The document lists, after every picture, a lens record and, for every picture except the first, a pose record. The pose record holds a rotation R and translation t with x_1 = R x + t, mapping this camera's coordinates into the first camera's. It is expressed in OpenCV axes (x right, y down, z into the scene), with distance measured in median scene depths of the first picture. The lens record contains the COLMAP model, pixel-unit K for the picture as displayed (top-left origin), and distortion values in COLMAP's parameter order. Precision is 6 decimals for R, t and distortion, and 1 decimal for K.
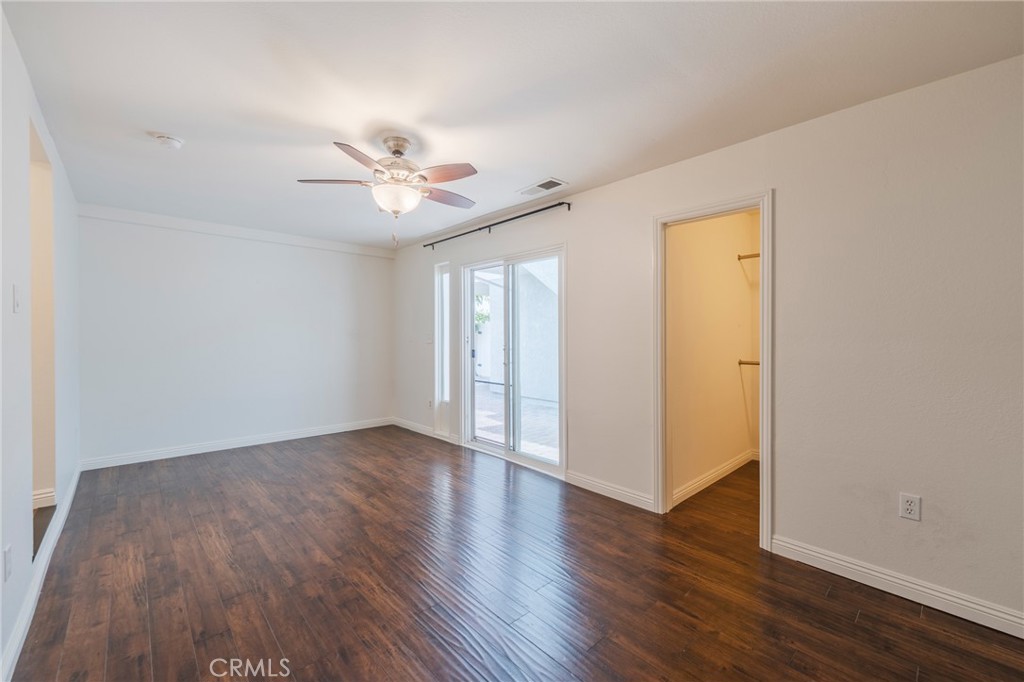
lens RADIAL K [[413.7, 0, 510.3], [0, 413.7, 335.1], [0, 0, 1]] dist [0.001606, 0.000239]
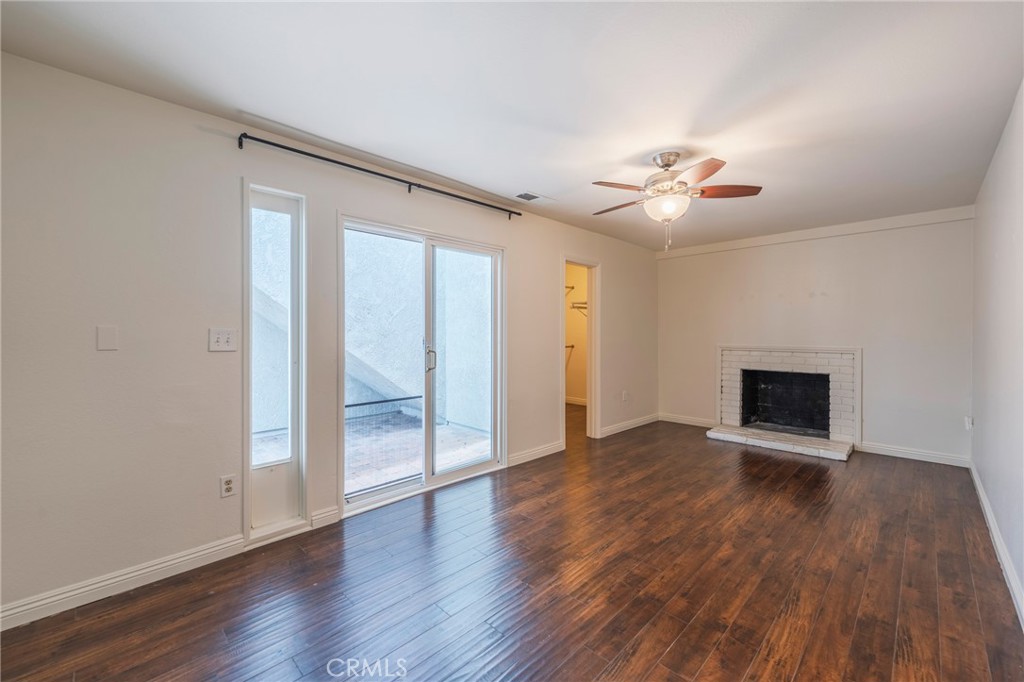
lens RADIAL K [[413.7, 0, 509.9], [0, 413.7, 341.5], [0, 0, 1]] dist [0.001606, 0.000239]
pose [[-0.036881, -0.026368, 0.998972, -1.384343], [-0.002694, 0.999651, 0.026286, -0.009702], [-0.999316, -0.001722, -0.036939, 1.501317]]
